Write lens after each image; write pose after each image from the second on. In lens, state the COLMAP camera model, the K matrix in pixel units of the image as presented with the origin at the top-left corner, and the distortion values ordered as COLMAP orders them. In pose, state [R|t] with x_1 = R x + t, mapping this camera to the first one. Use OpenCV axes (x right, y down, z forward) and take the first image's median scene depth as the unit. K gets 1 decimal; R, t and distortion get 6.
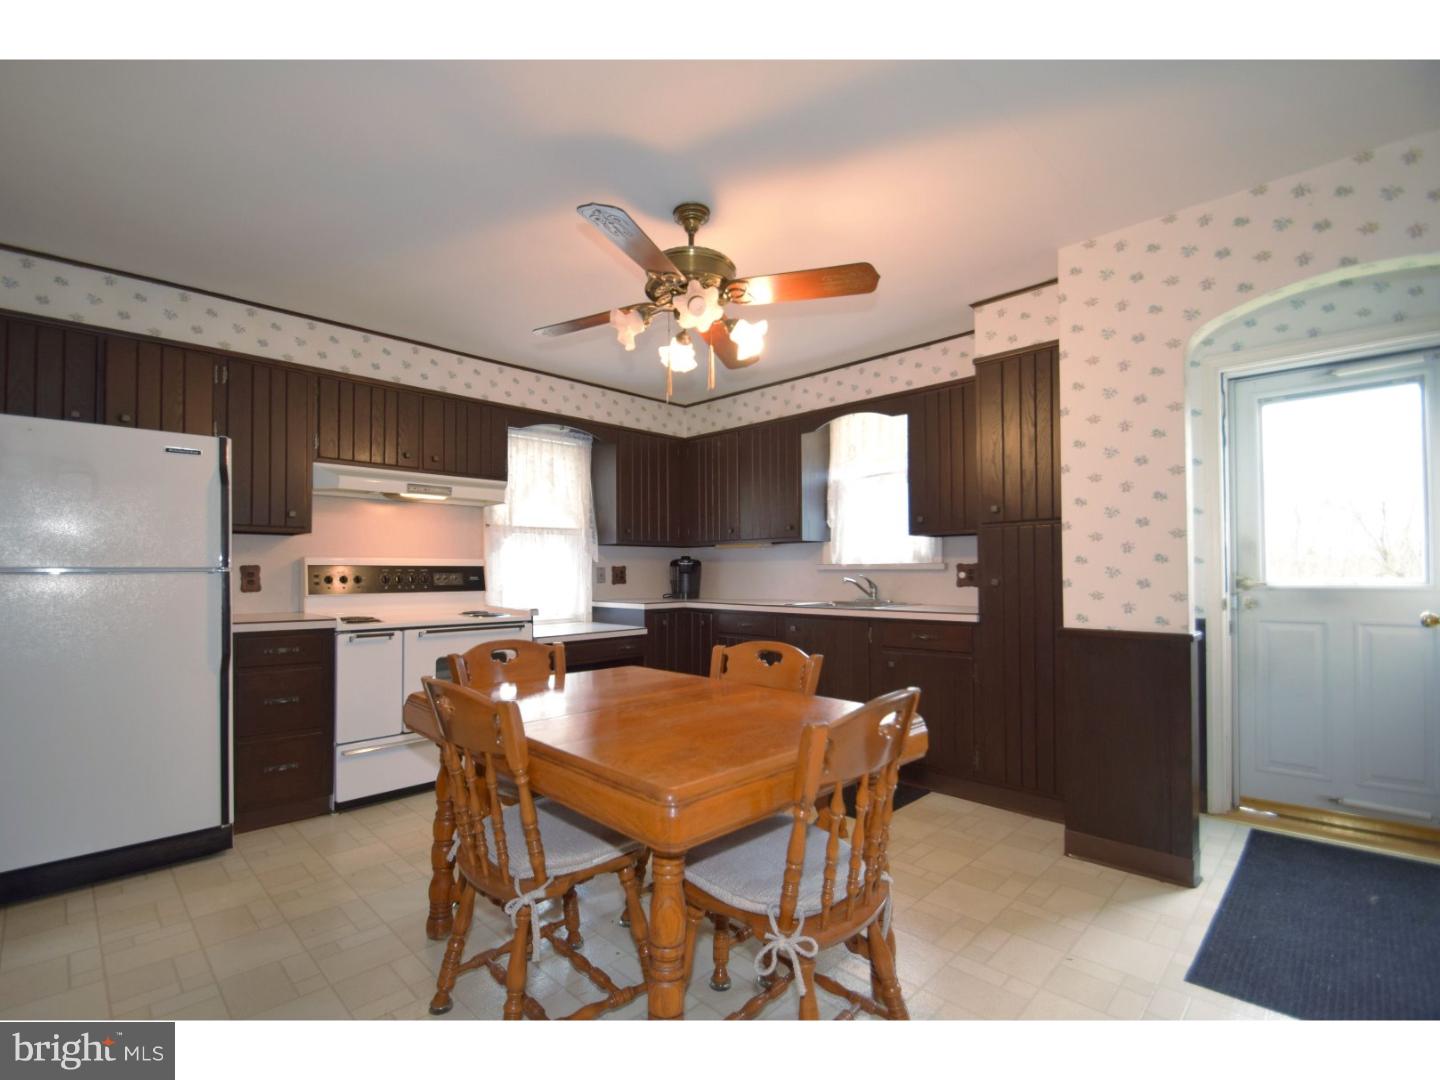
lens RADIAL K [[652.1, 0, 687.1], [0, 652.1, 564.0], [0, 0, 1]] dist [-0.000815, -0.000212]
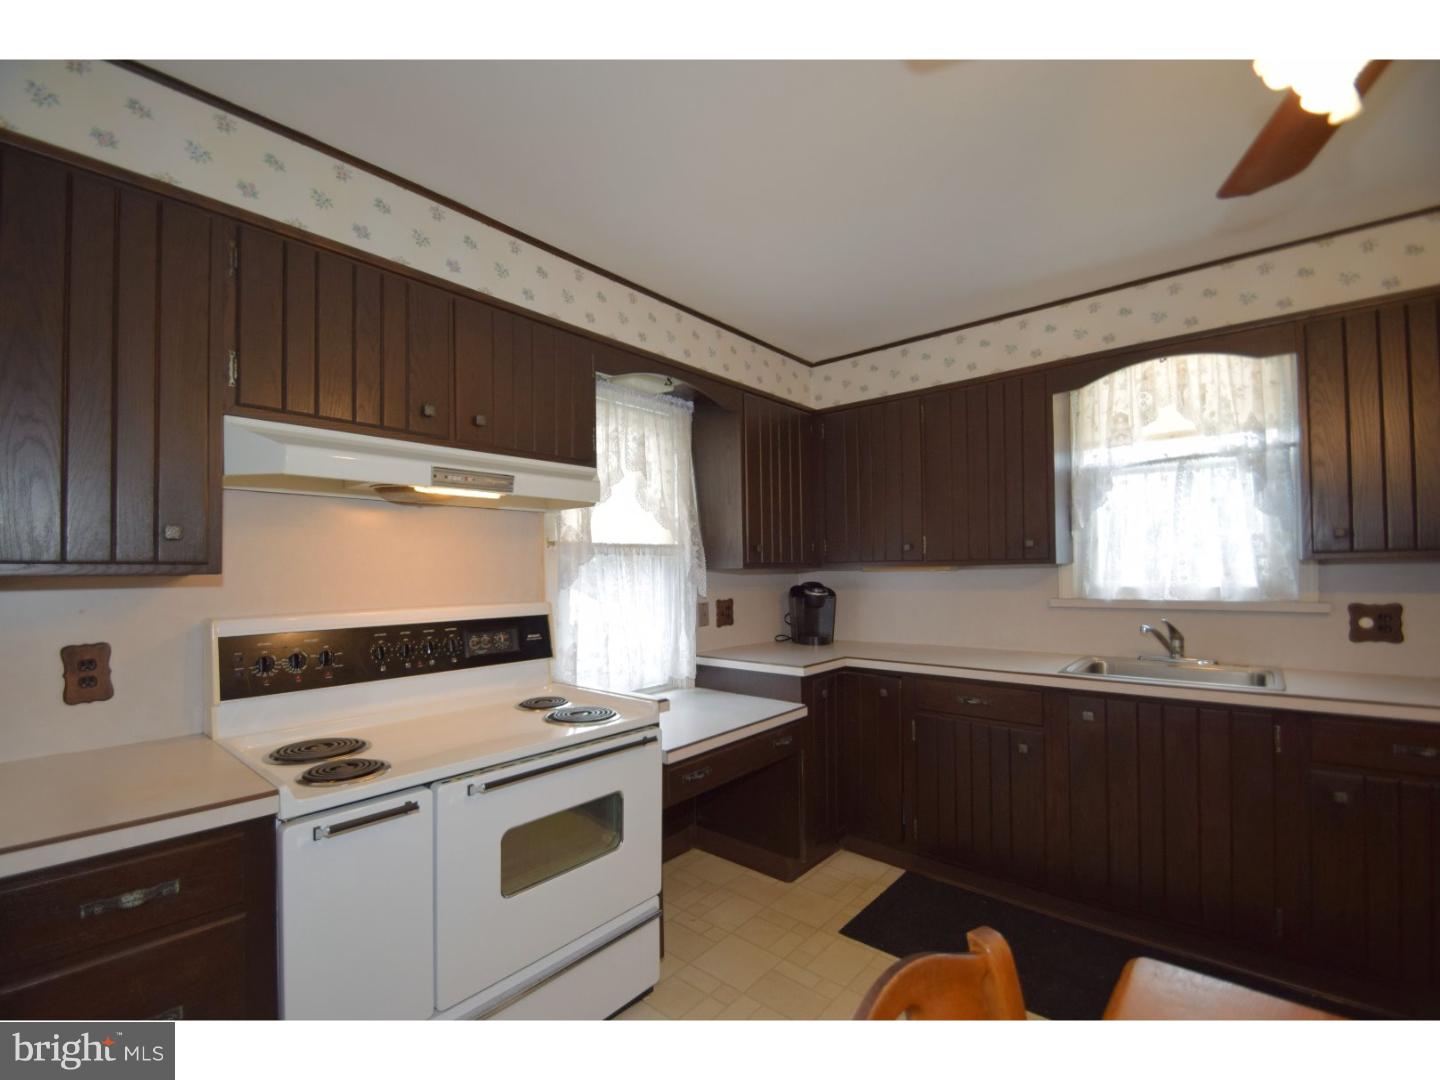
lens RADIAL K [[628.3, 0, 687.8], [0, 628.3, 563.3], [0, 0, 1]] dist [0.014582, -0.018971]
pose [[0.997474, -0.009719, 0.070361, -0.224316], [0.009887, 0.999949, -0.002047, -0.039516], [-0.070338, 0.002738, 0.997519, 0.426622]]
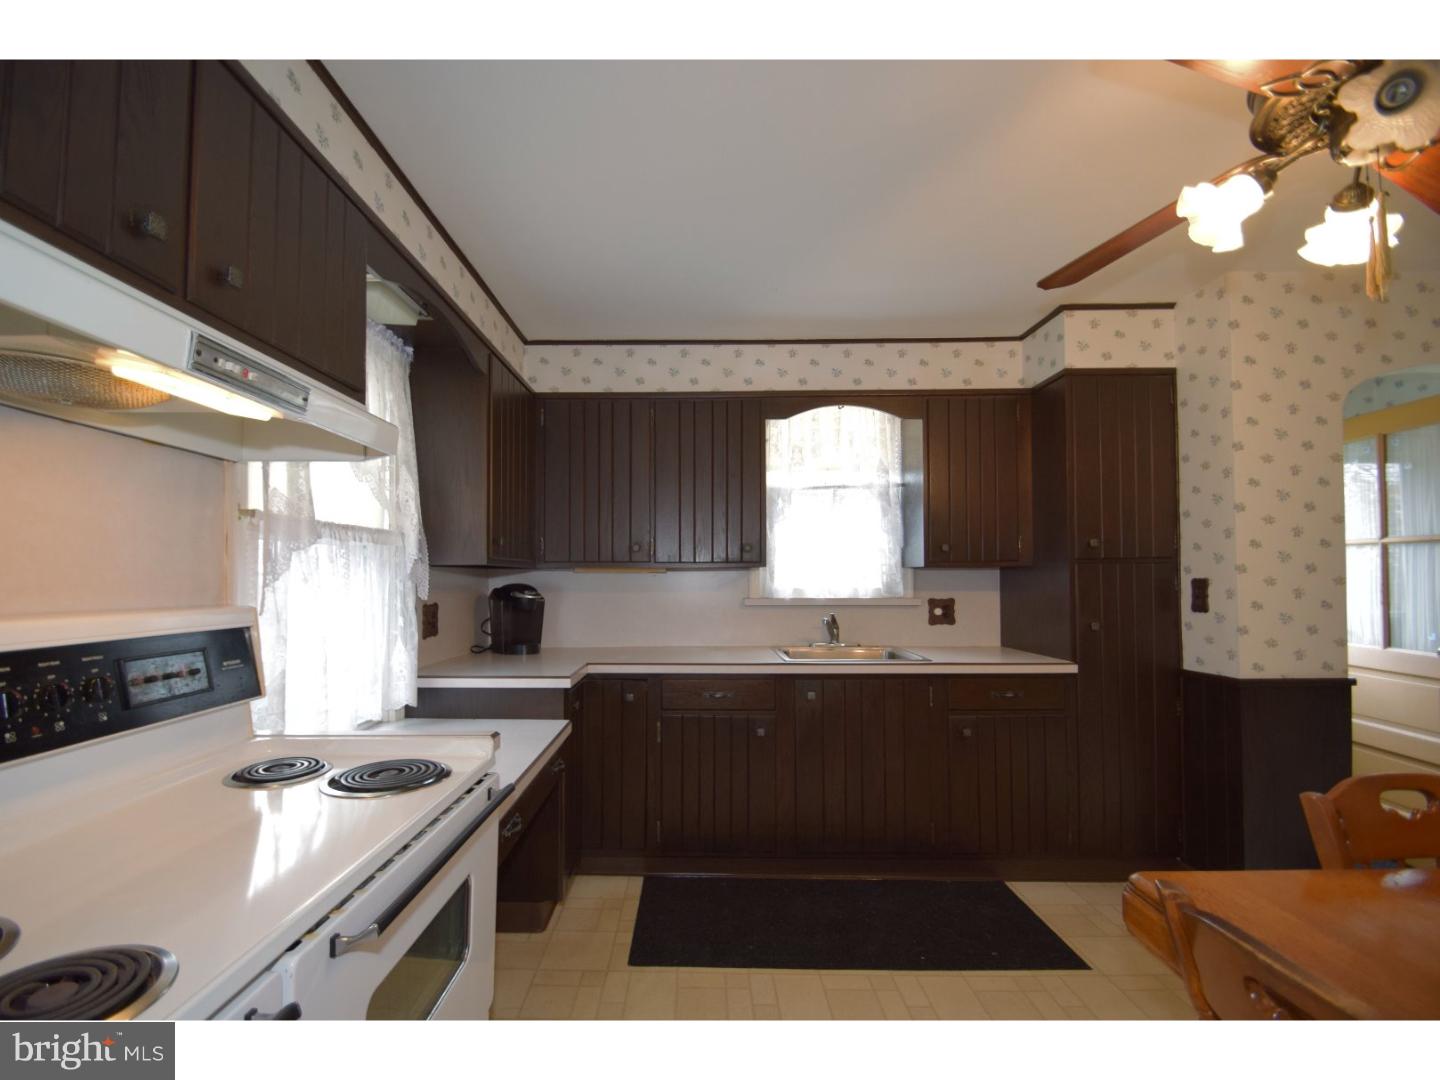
lens RADIAL K [[628.3, 0, 687.8], [0, 628.3, 563.3], [0, 0, 1]] dist [0.014582, -0.018971]
pose [[0.710318, 0.019258, 0.703617, -0.381345], [-0.008308, 0.999785, -0.018977, -0.026683], [-0.703832, 0.007635, 0.710326, 0.576684]]
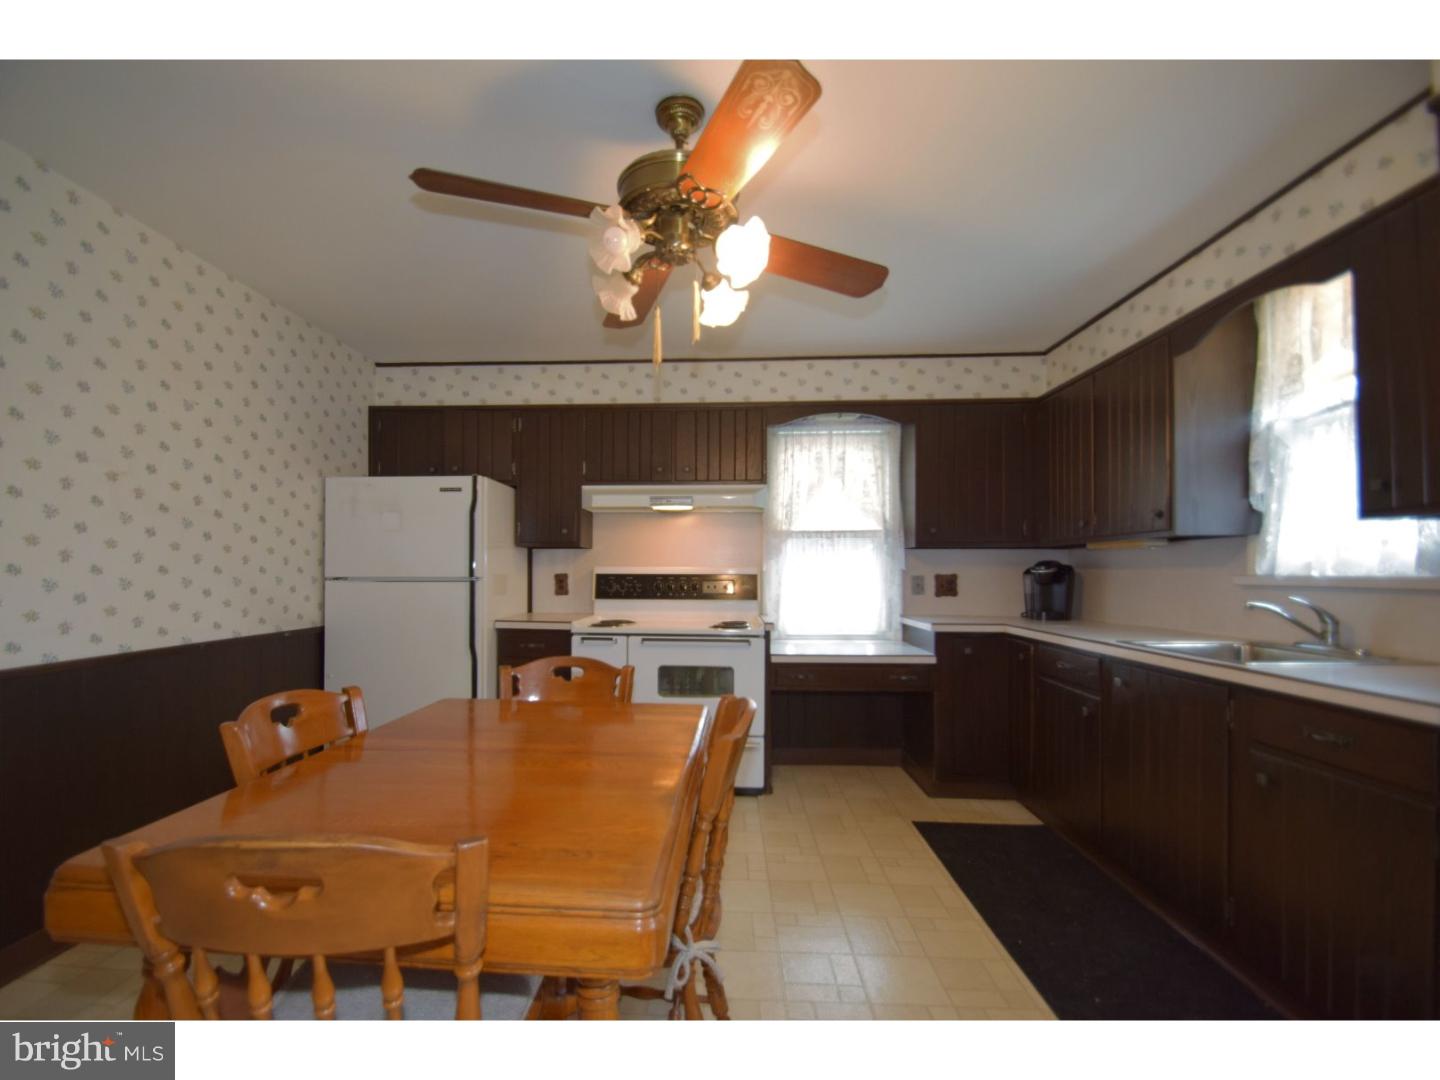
lens RADIAL K [[642.8, 0, 693.1], [0, 642.8, 561.4], [0, 0, 1]] dist [-0.001177, -0.000336]
pose [[0.680846, -0.006821, -0.732395, 0.312142], [0.002967, 0.999974, -0.006555, -0.009906], [0.732420, 0.002290, 0.680849, 0.282480]]
